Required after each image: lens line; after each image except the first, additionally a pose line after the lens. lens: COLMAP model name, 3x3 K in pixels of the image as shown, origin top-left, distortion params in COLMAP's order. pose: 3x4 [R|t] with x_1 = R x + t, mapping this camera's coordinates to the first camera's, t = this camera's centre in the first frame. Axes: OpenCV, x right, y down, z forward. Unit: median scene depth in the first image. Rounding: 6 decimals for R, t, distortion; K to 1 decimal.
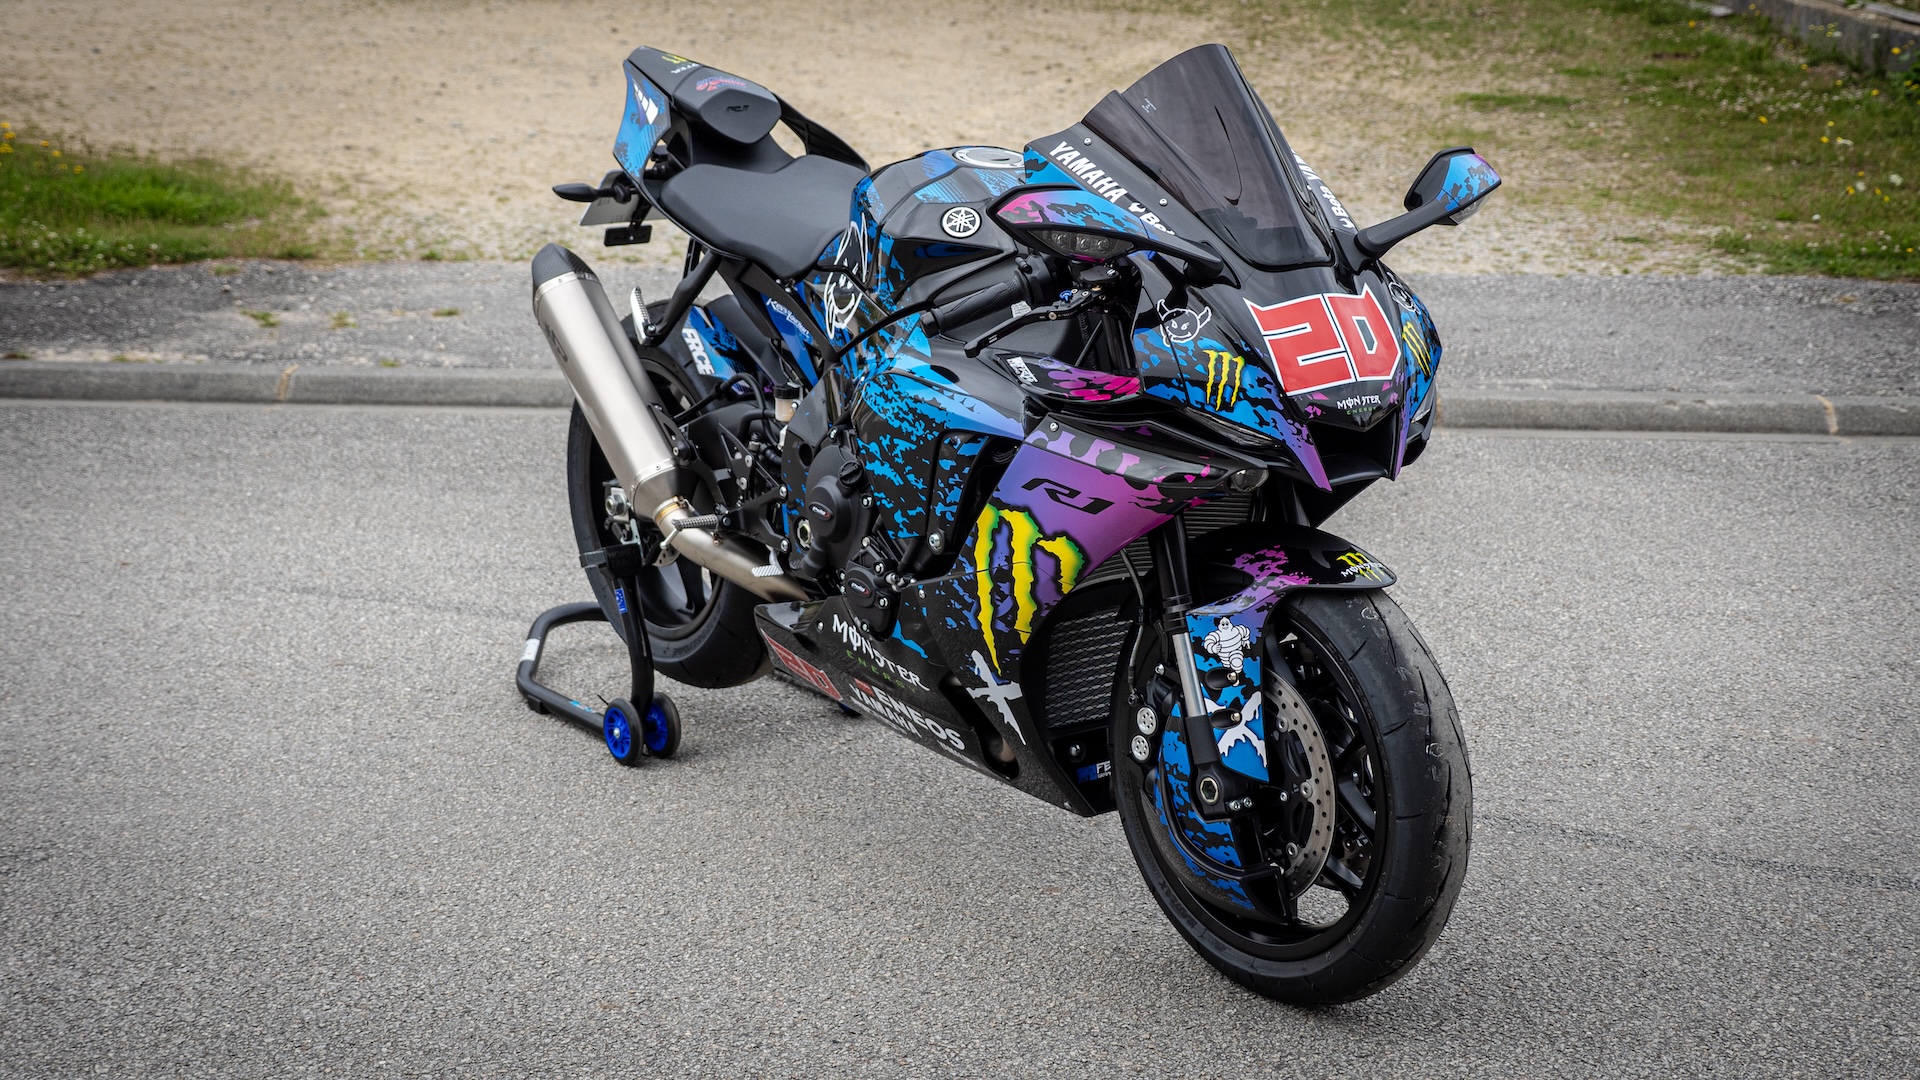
lens RADIAL K [[2816.7, 0, 960.0], [0, 2816.7, 540.0], [0, 0, 1]] dist [-0.013773, -0.001270]
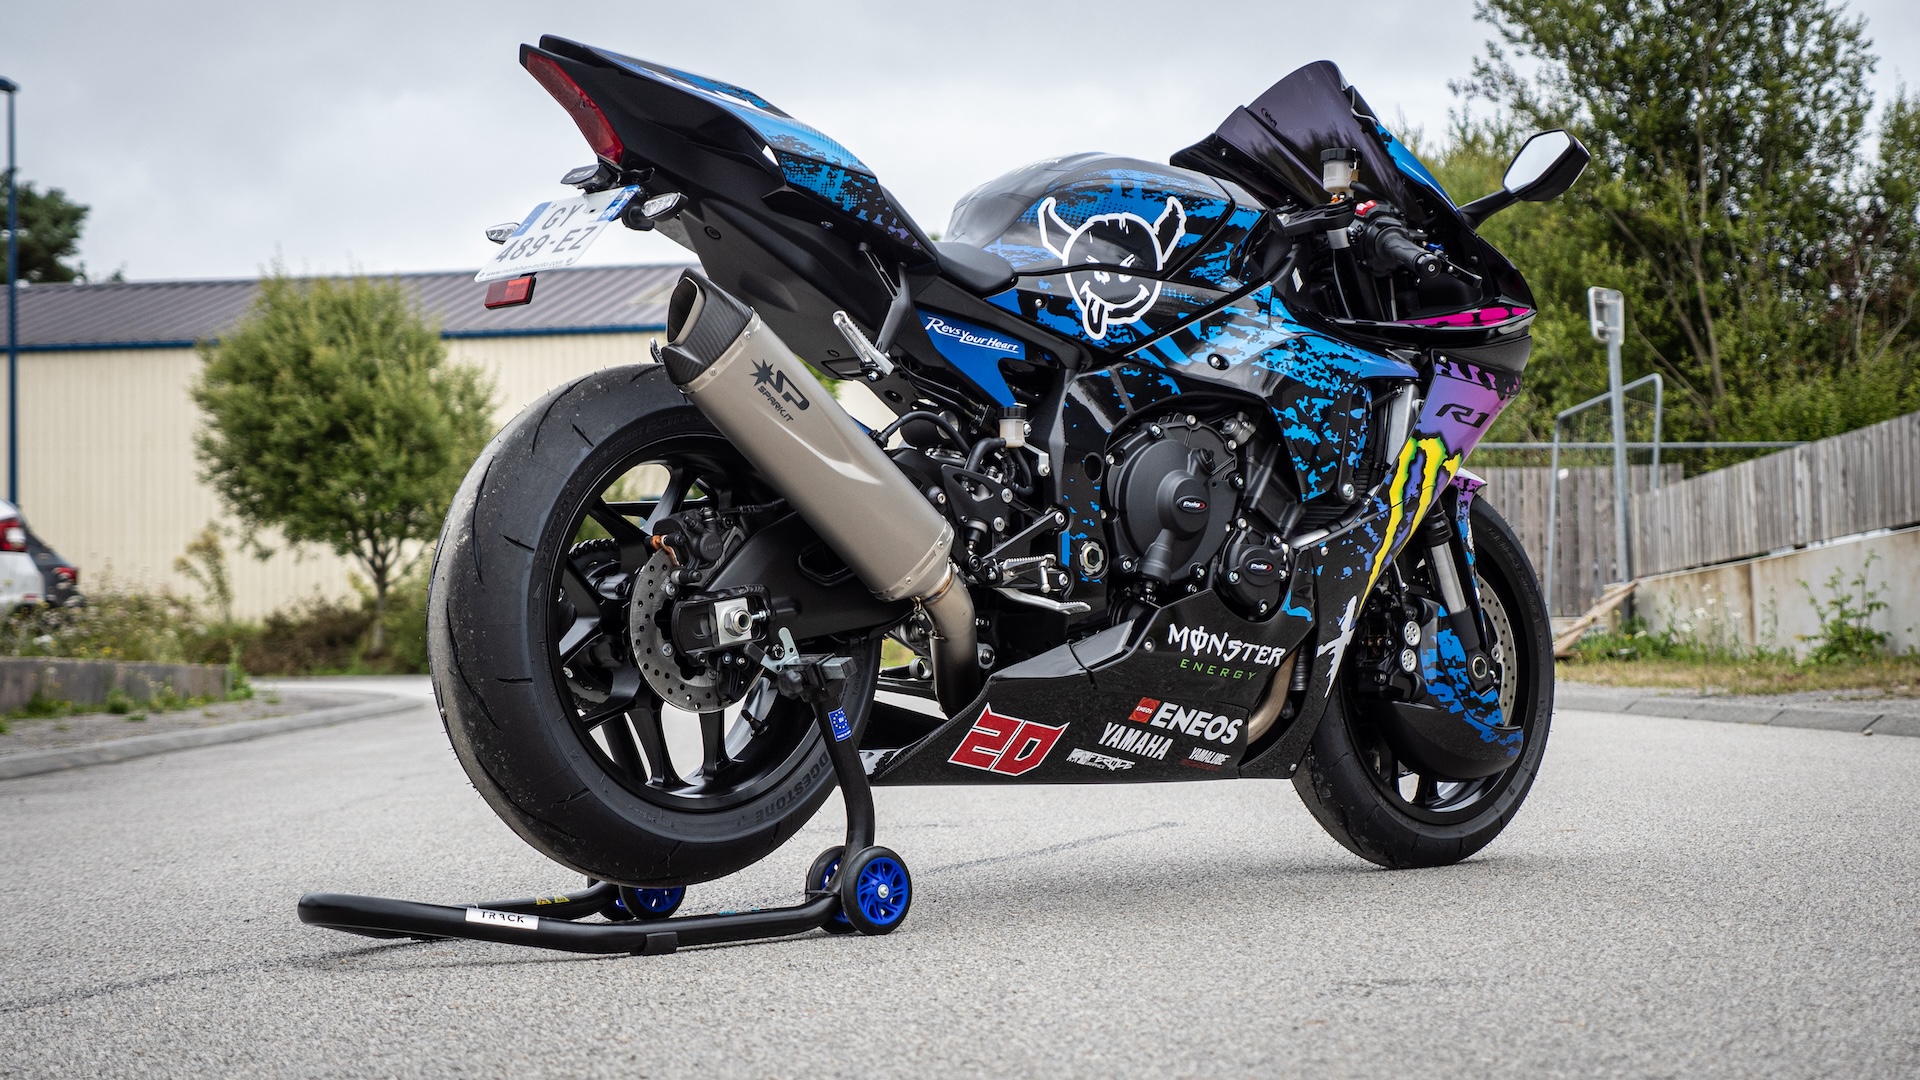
lens RADIAL K [[3757.5, 0, 960.0], [0, 3757.5, 540.0], [0, 0, 1]] dist [0.020725, 0.017222]
pose [[-0.090723, 0.021497, 0.995644, -1.432505], [0.268514, 0.963269, 0.003669, -0.026802], [-0.958994, 0.267677, -0.093163, 1.312757]]
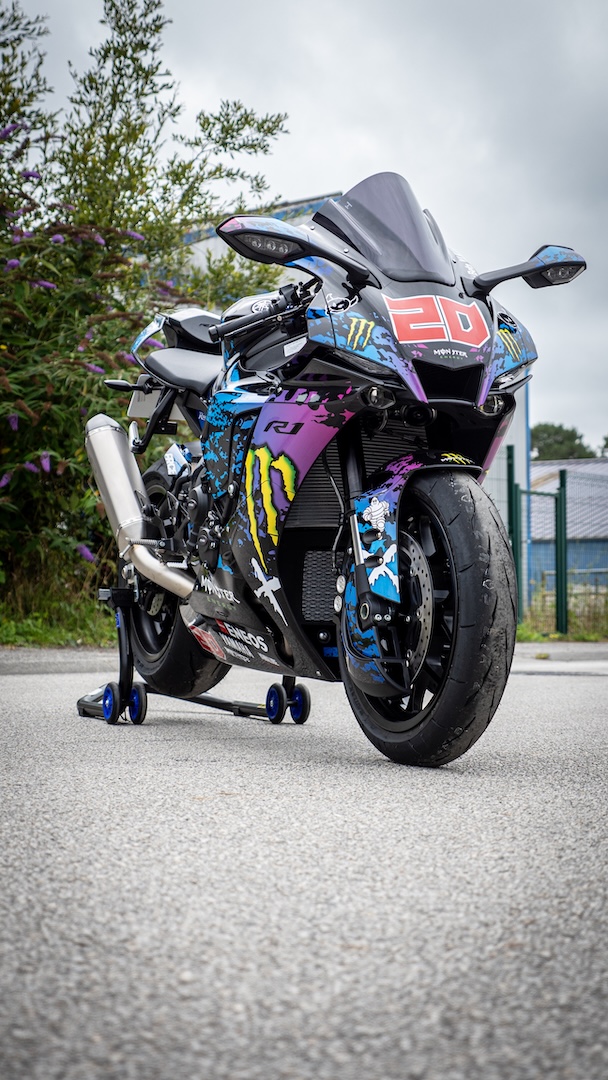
lens RADIAL K [[1909.4, 0, 304.0], [0, 1909.4, 540.0], [0, 0, 1]] dist [0.067254, 0.221543]
pose [[0.970621, -0.001152, -0.240613, 0.302812], [-0.066906, 0.959260, -0.274489, 0.334565], [0.231126, 0.282523, 0.931000, 0.002205]]
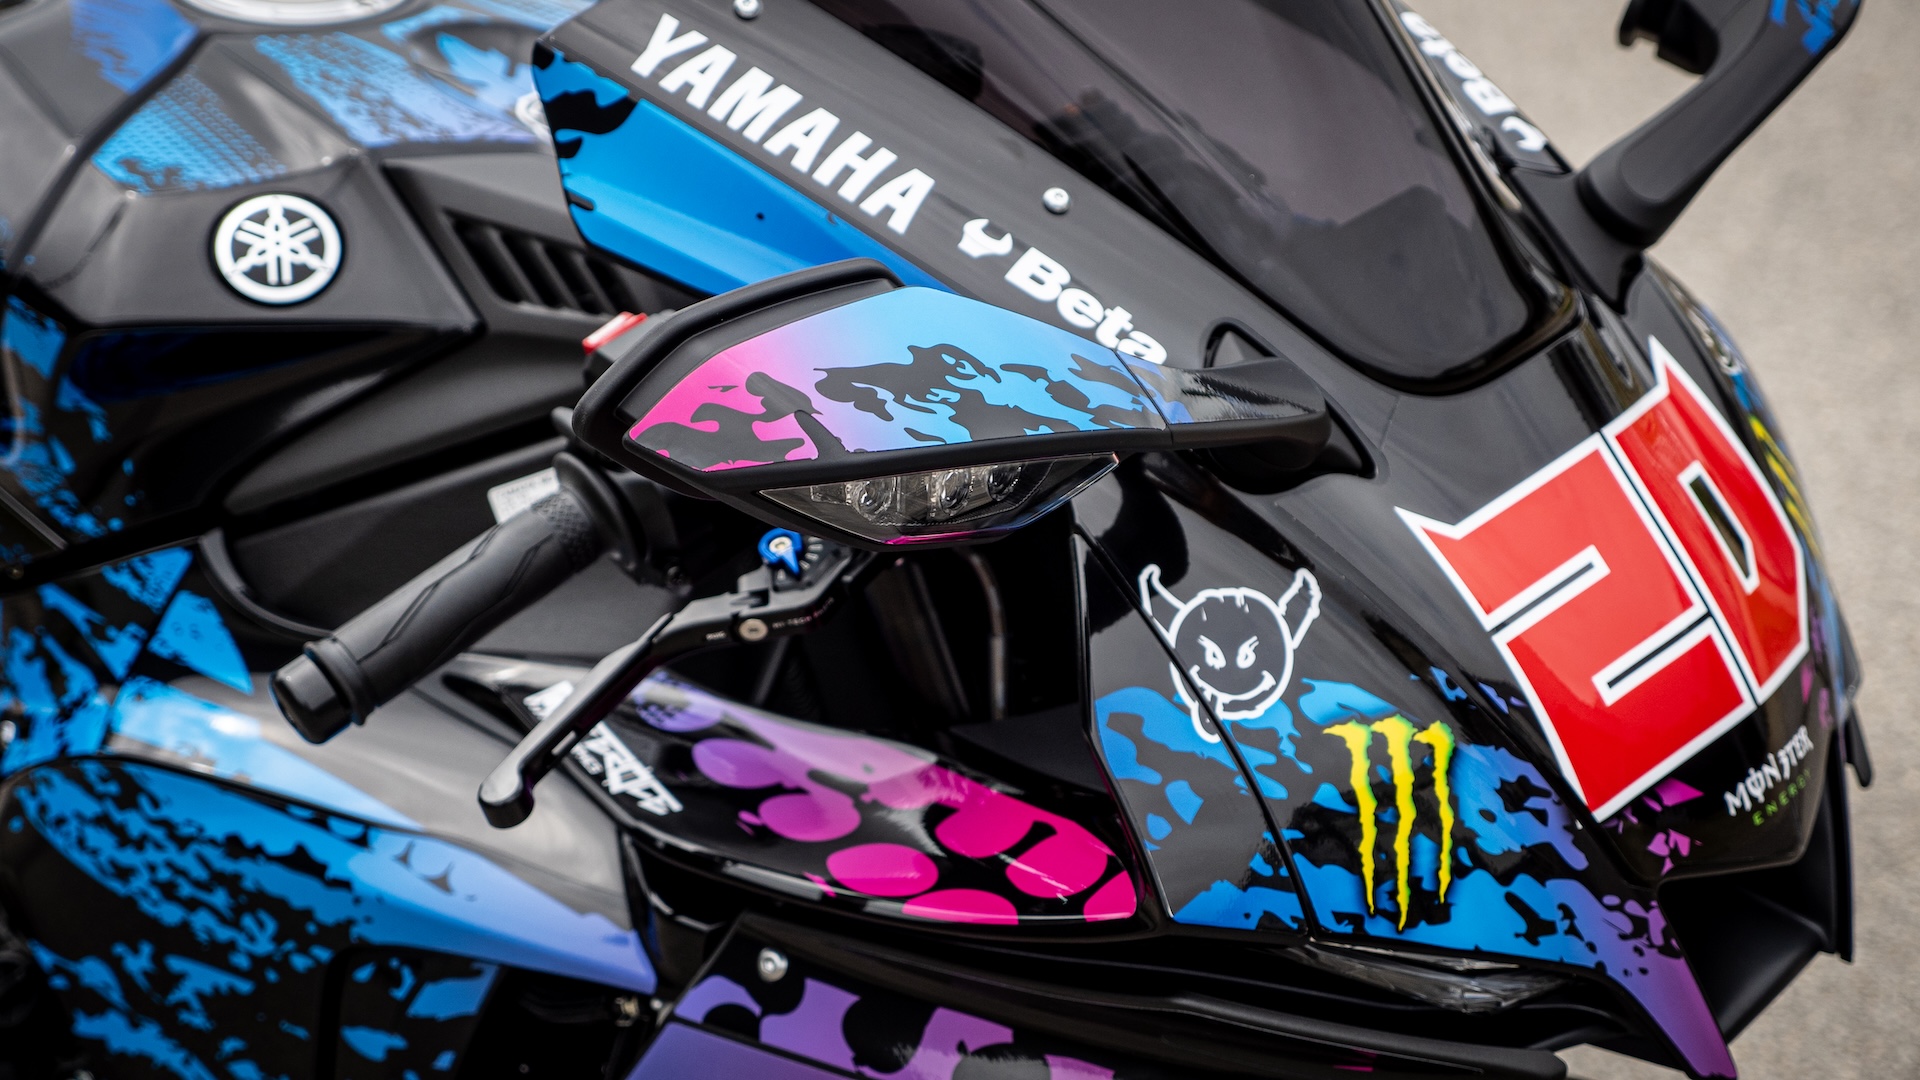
lens RADIAL K [[3880.2, 0, 960.0], [0, 3880.2, 540.0], [0, 0, 1]] dist [0.159023, 0.251825]
pose [[0.949601, -0.166978, 0.265287, -0.049471], [0.130152, 0.979941, 0.150916, -0.141371], [-0.285165, -0.108783, 0.952285, 0.582963]]
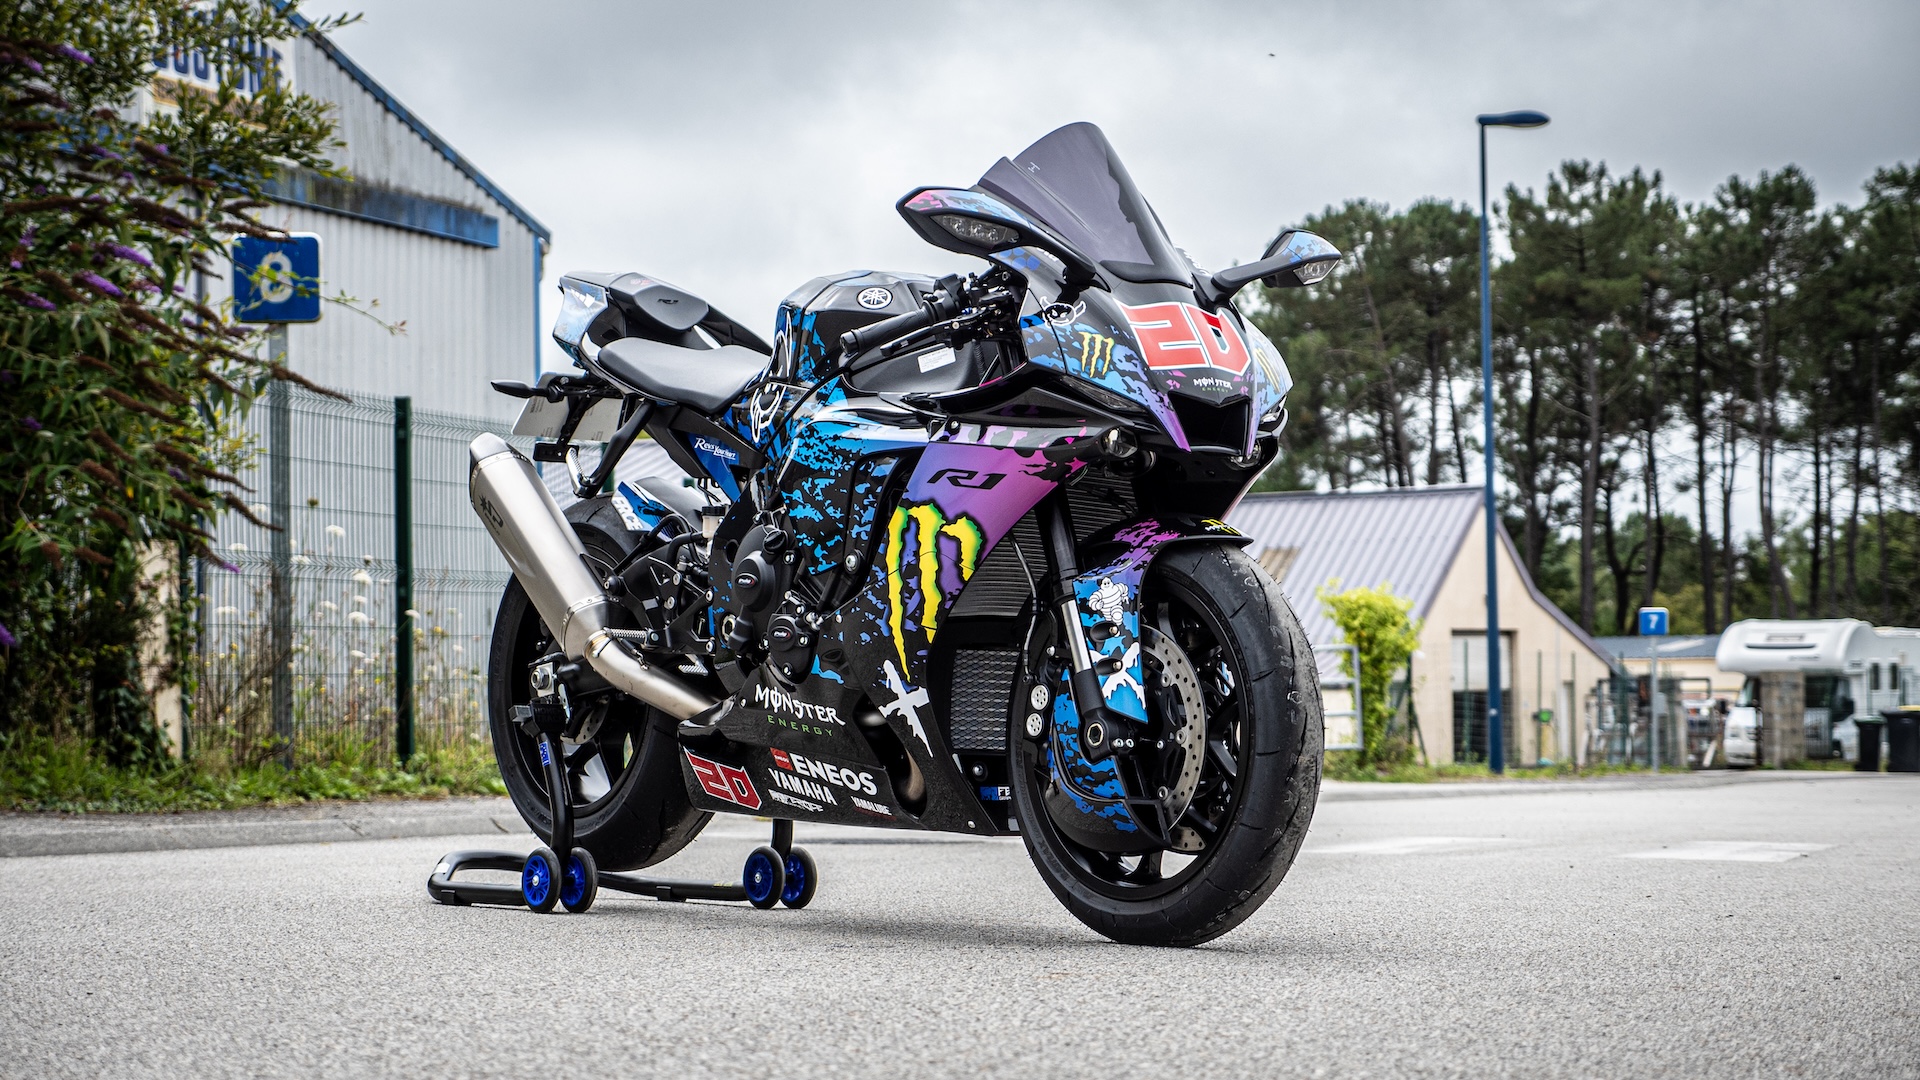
lens RADIAL K [[3880.2, 0, 960.0], [0, 3880.2, 540.0], [0, 0, 1]] dist [0.159023, 0.251825]
pose [[0.999725, 0.001875, 0.023377, -0.001693], [0.005148, 0.954944, -0.296743, 0.465281], [-0.022880, 0.296782, 0.954671, -0.495979]]
